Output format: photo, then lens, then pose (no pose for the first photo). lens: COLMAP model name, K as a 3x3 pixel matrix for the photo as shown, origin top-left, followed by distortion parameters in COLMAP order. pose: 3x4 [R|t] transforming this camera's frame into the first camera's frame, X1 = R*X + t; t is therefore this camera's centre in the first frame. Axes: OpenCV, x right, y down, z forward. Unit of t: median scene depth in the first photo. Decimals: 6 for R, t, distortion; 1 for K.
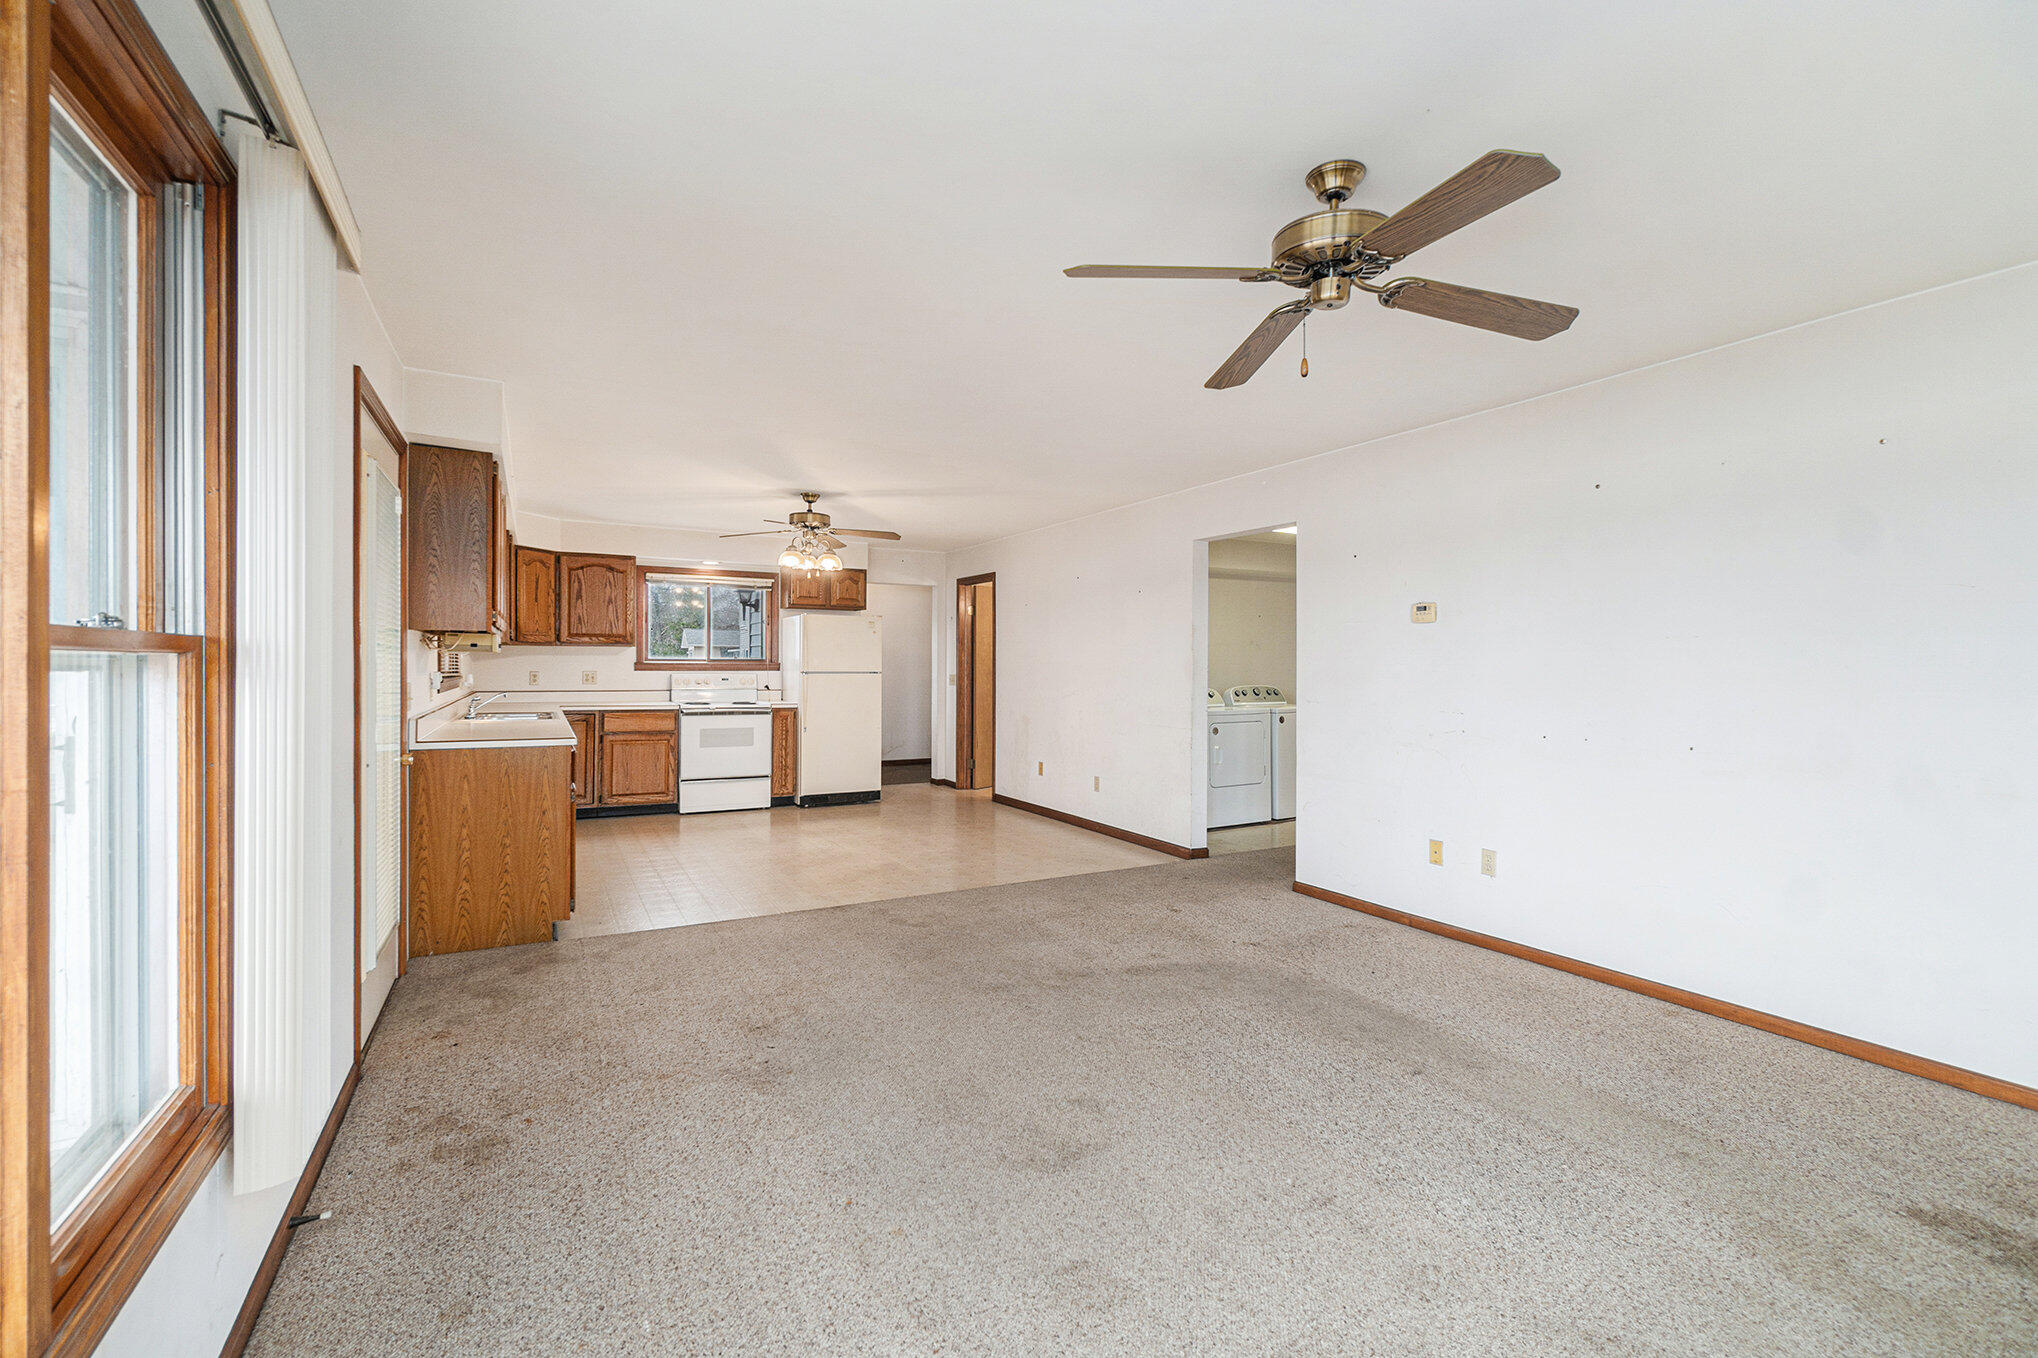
lens RADIAL K [[912.2, 0, 1019.0], [0, 912.2, 668.1], [0, 0, 1]] dist [-0.000931, 0.000087]
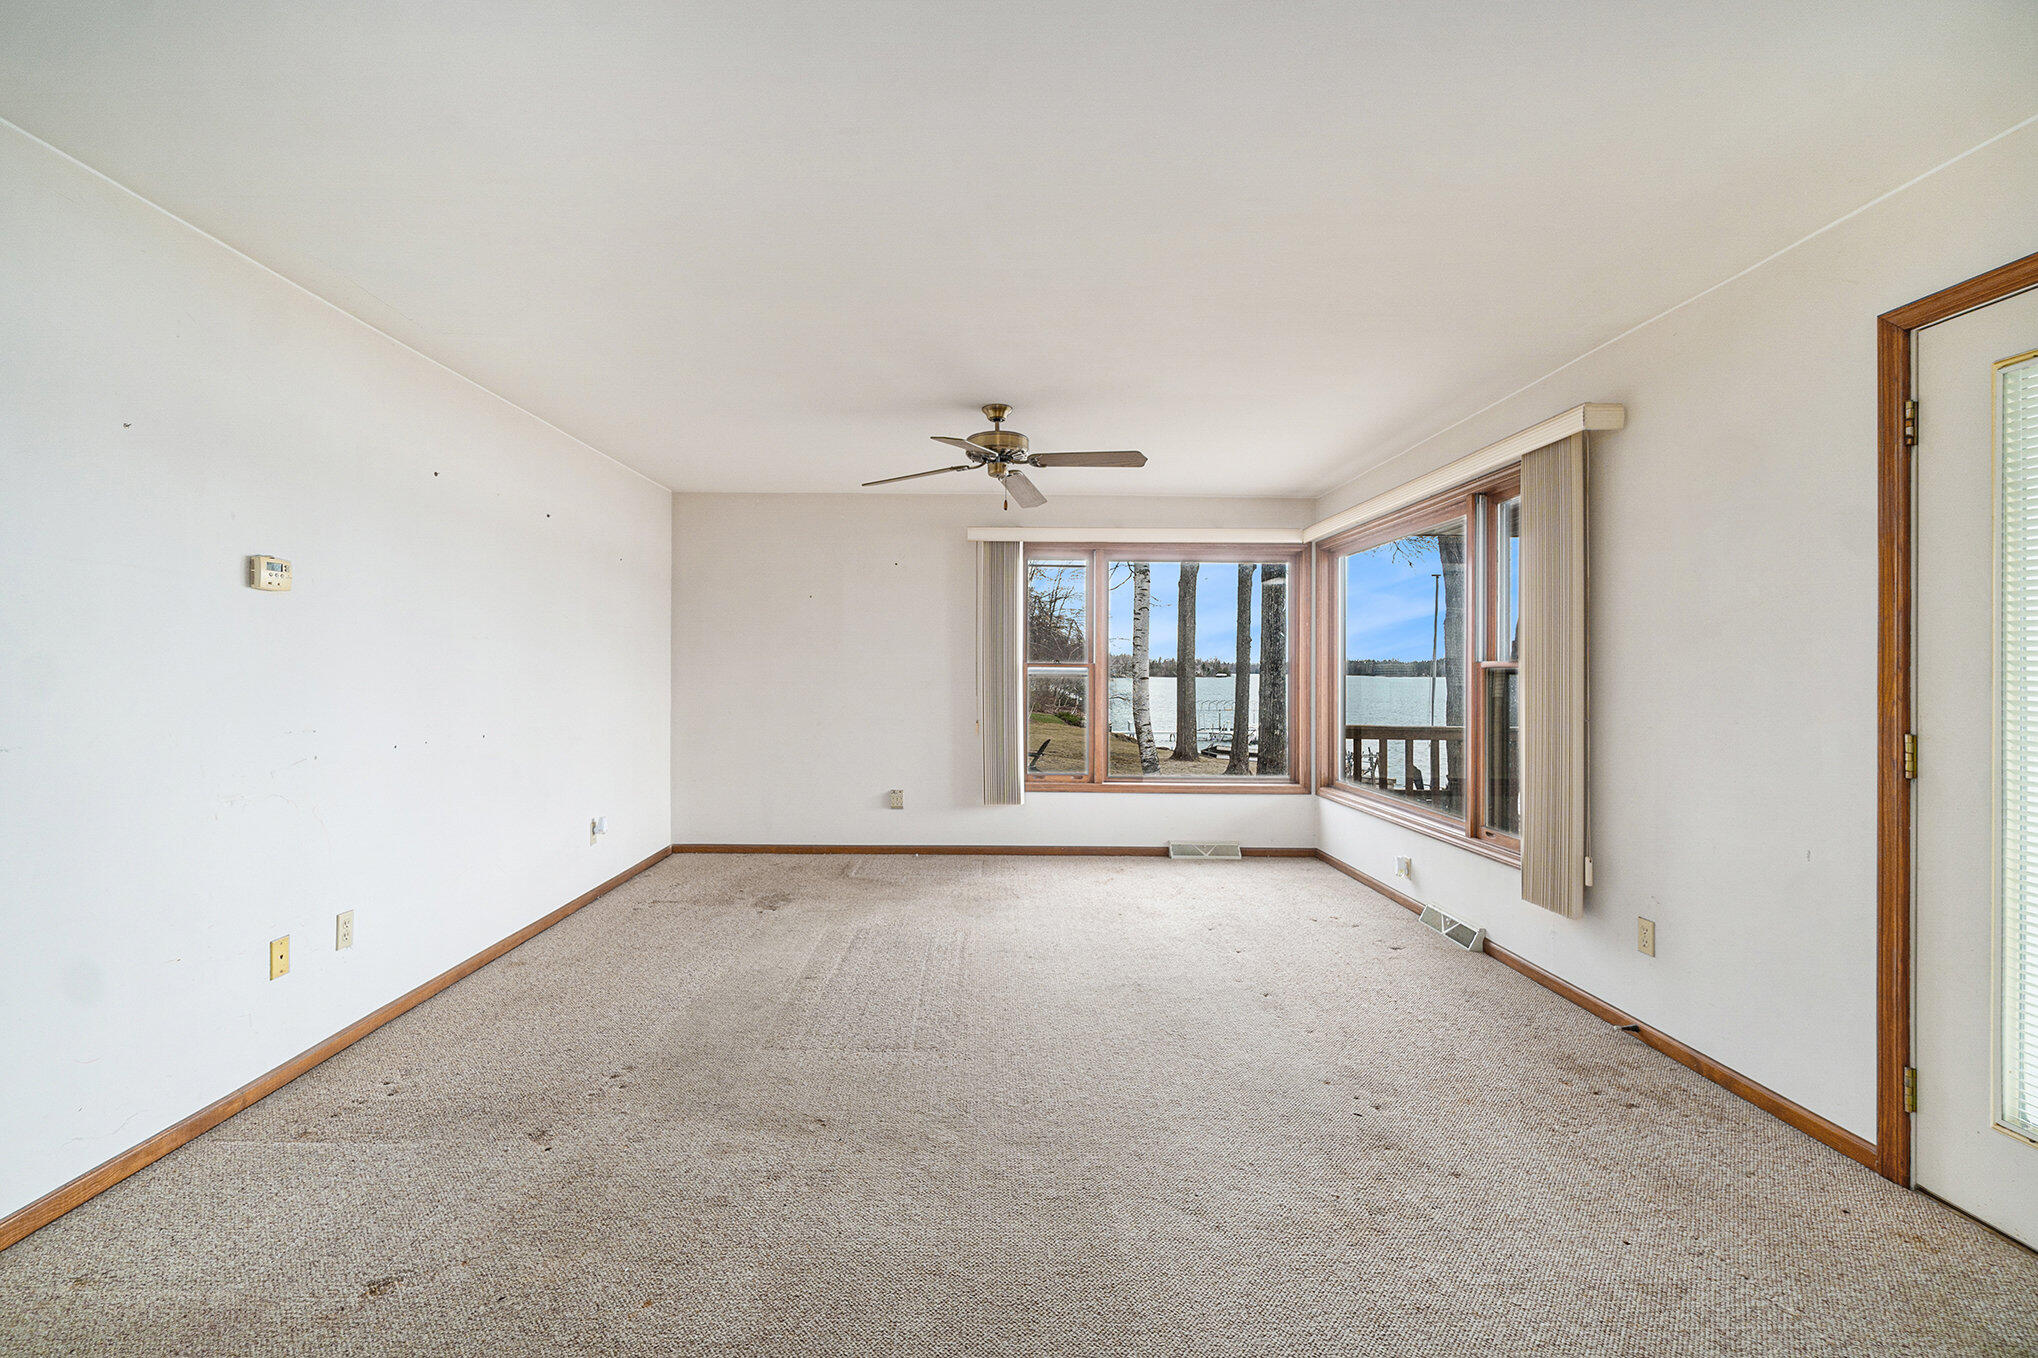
lens RADIAL K [[895.6, 0, 964.8], [0, 895.6, 667.3], [0, 0, 1]] dist [-0.001423, 0.001203]
pose [[-0.874082, -0.010134, 0.485672, -0.297892], [-0.011697, 0.999932, -0.000187, -0.000327], [-0.485637, -0.005844, -0.874141, 1.605695]]
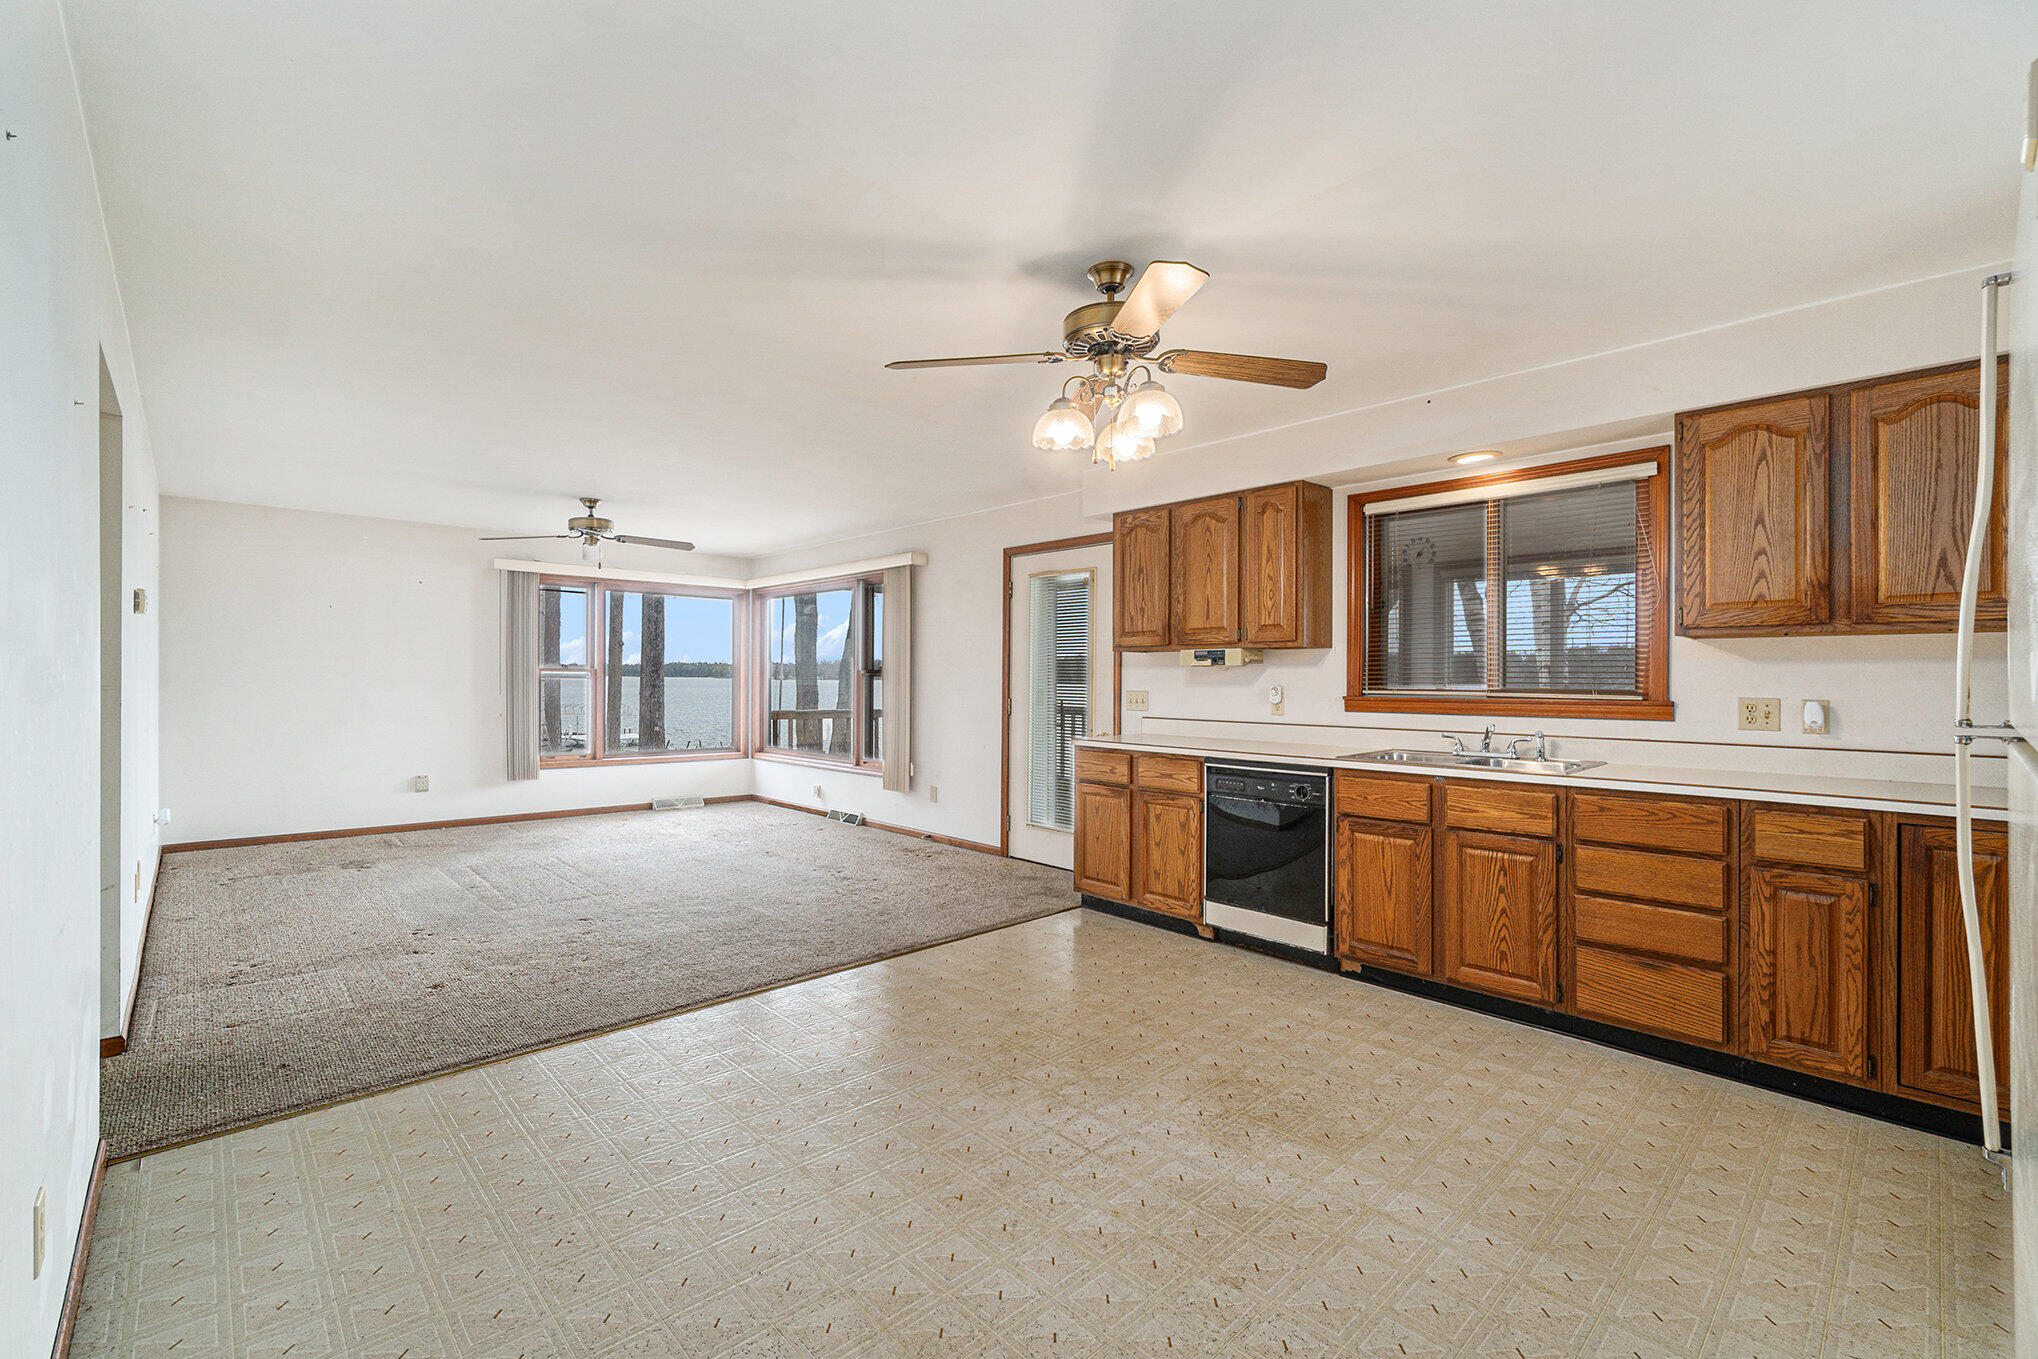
lens RADIAL K [[890.6, 0, 1019.0], [0, 890.6, 679.5], [0, 0, 1]] dist [-0.001818, 0.000162]
pose [[-0.966759, -0.014994, -0.255248, -0.140130], [-0.015180, 0.999884, -0.001243, 0.001940], [0.255237, 0.002673, -0.966875, 2.437746]]
